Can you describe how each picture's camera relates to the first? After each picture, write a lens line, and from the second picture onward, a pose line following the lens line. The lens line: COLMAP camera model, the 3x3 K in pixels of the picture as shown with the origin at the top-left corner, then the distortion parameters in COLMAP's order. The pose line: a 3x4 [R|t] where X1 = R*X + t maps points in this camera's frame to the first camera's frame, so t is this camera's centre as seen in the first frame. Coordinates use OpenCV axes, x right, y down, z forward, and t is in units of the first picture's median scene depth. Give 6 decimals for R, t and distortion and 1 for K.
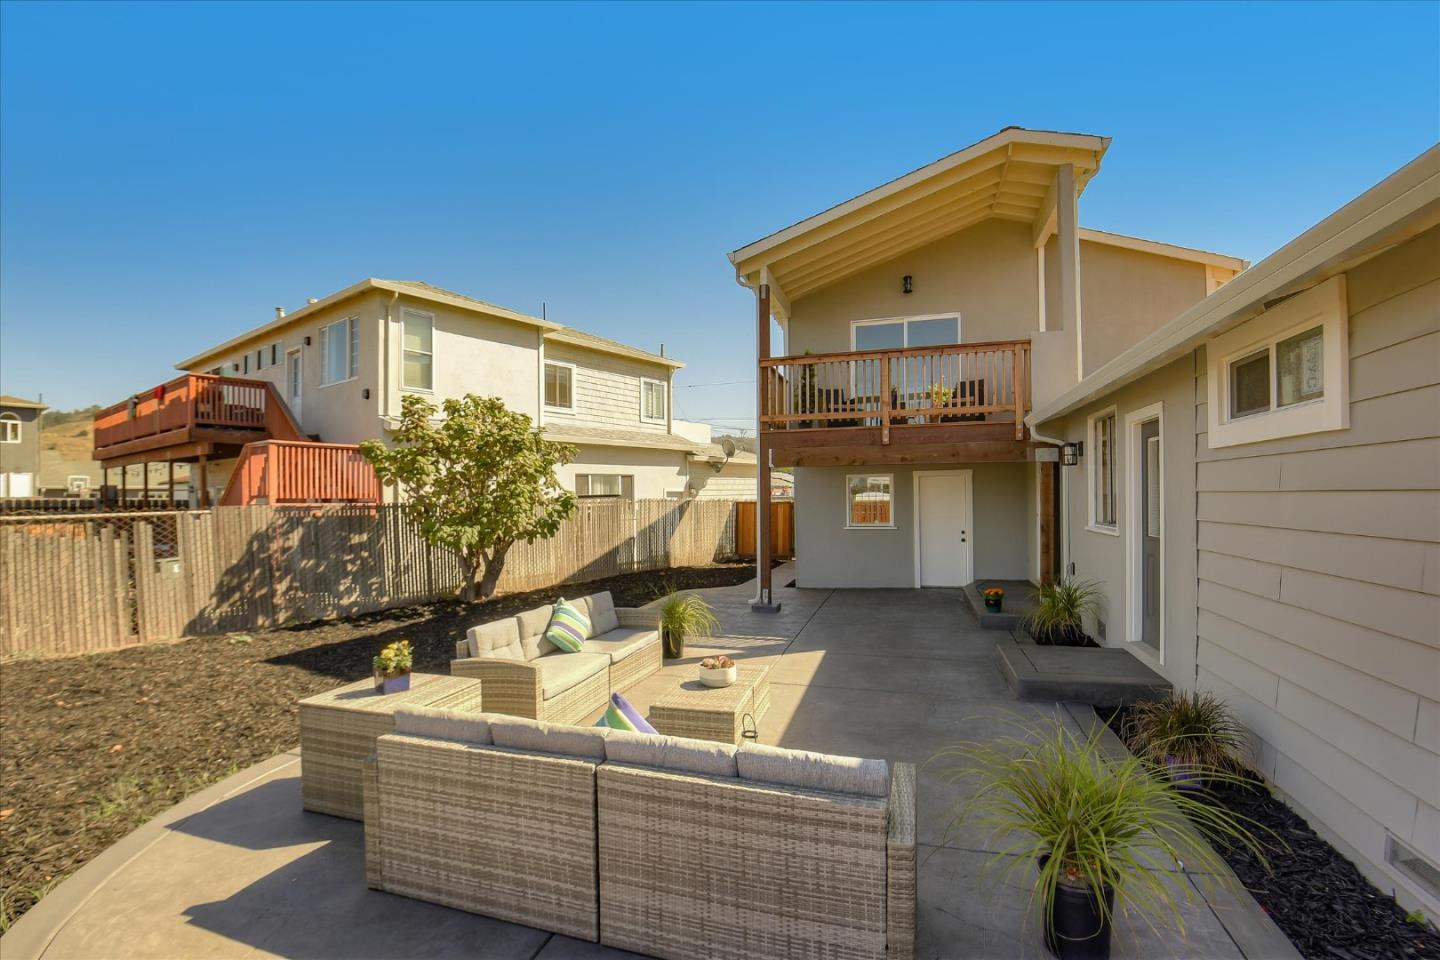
lens RADIAL K [[679.5, 0, 714.4], [0, 679.5, 491.6], [0, 0, 1]] dist [-0.034236, -0.000874]
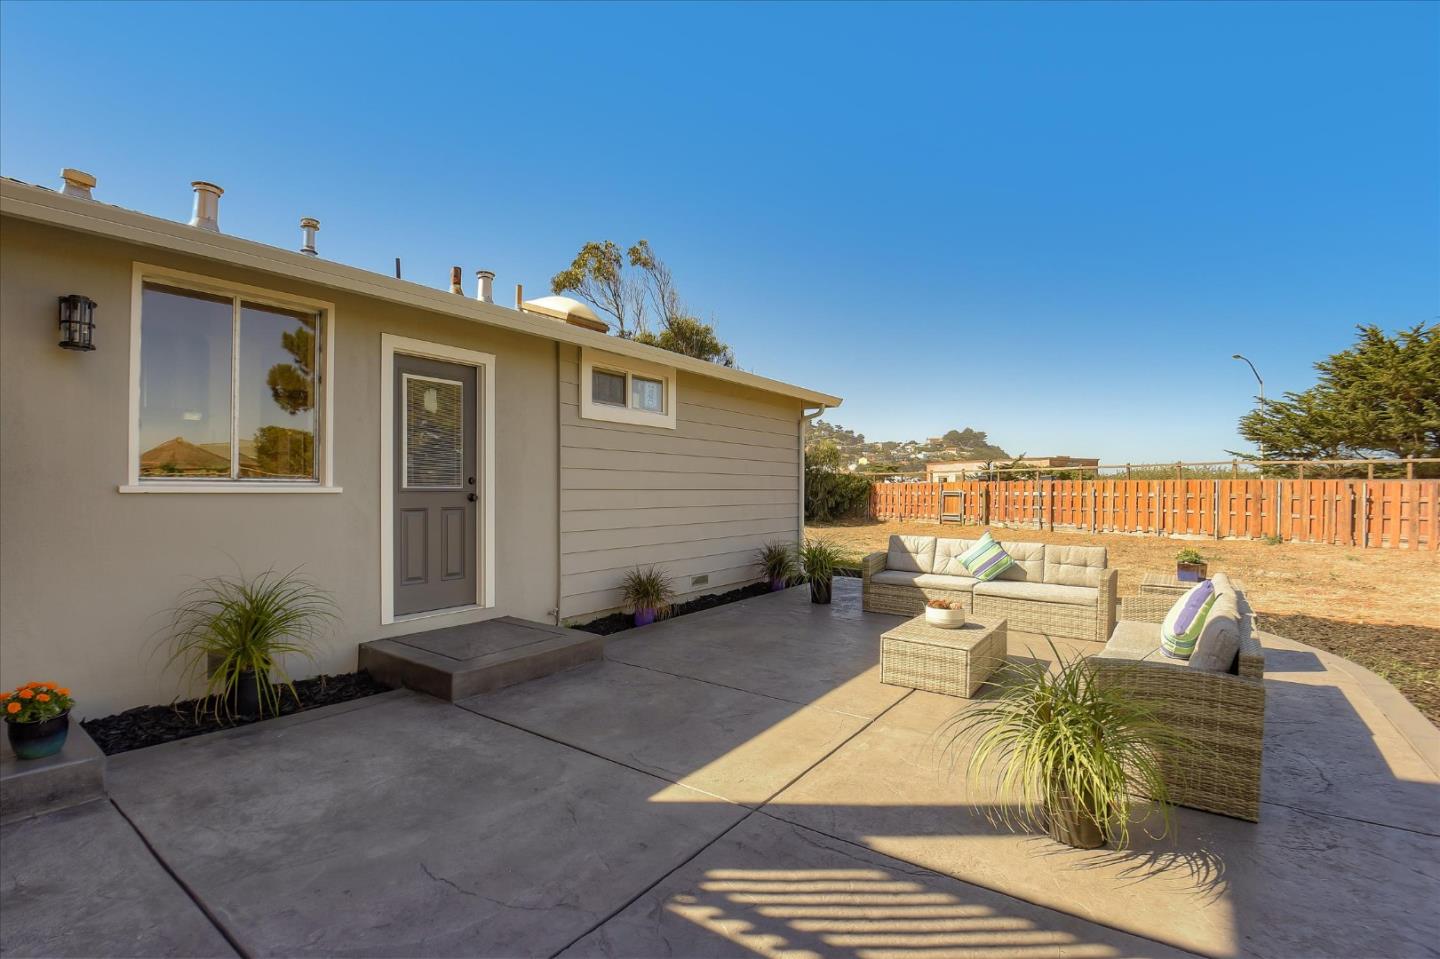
lens RADIAL K [[679.5, 0, 714.4], [0, 679.5, 491.1], [0, 0, 1]] dist [-0.034236, -0.000874]
pose [[-0.951513, 0.005800, 0.307553, 0.009272], [0.006138, 0.999981, 0.000129, 0.059000], [-0.307547, 0.002011, -0.951531, 1.406070]]
